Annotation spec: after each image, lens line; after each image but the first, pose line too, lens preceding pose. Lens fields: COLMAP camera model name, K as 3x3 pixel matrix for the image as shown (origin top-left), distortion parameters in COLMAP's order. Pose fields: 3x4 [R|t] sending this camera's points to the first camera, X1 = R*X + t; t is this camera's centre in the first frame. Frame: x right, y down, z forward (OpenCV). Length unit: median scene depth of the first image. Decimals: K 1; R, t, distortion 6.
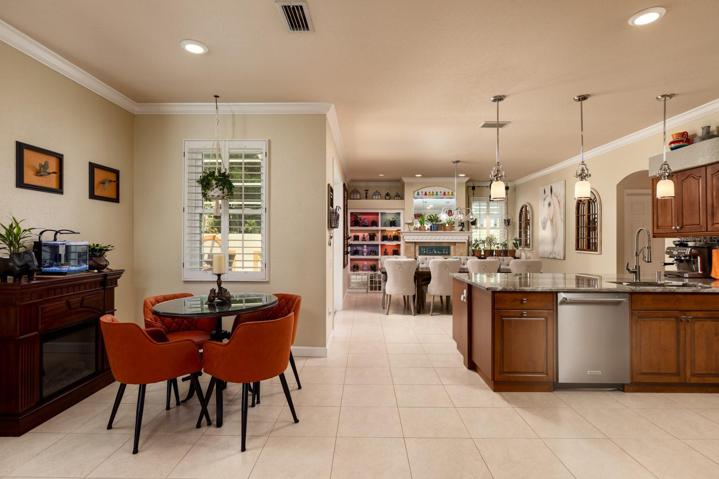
lens RADIAL K [[345.0, 0, 361.0], [0, 345.0, 240.0], [0, 0, 1]] dist [-0.004122, -0.000391]
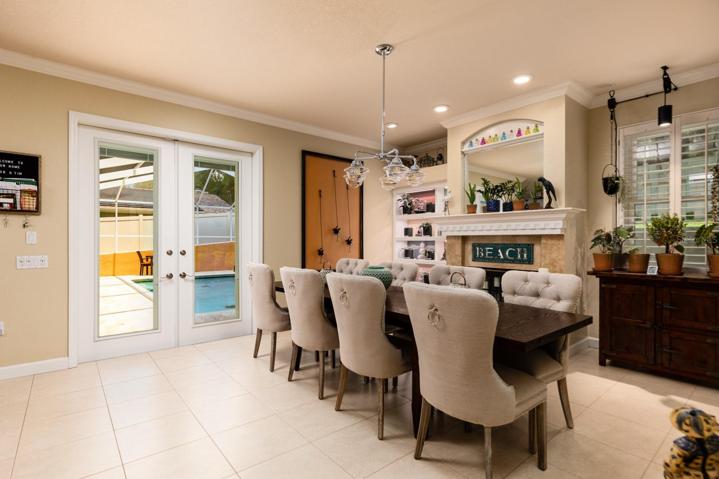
lens RADIAL K [[345.0, 0, 358.2], [0, 345.0, 239.6], [0, 0, 1]] dist [-0.004122, -0.000391]
pose [[0.645287, -0.012176, -0.763843, 0.436265], [0.015524, 0.999876, -0.002824, 0.009442], [0.763782, -0.010035, 0.645396, 0.499130]]
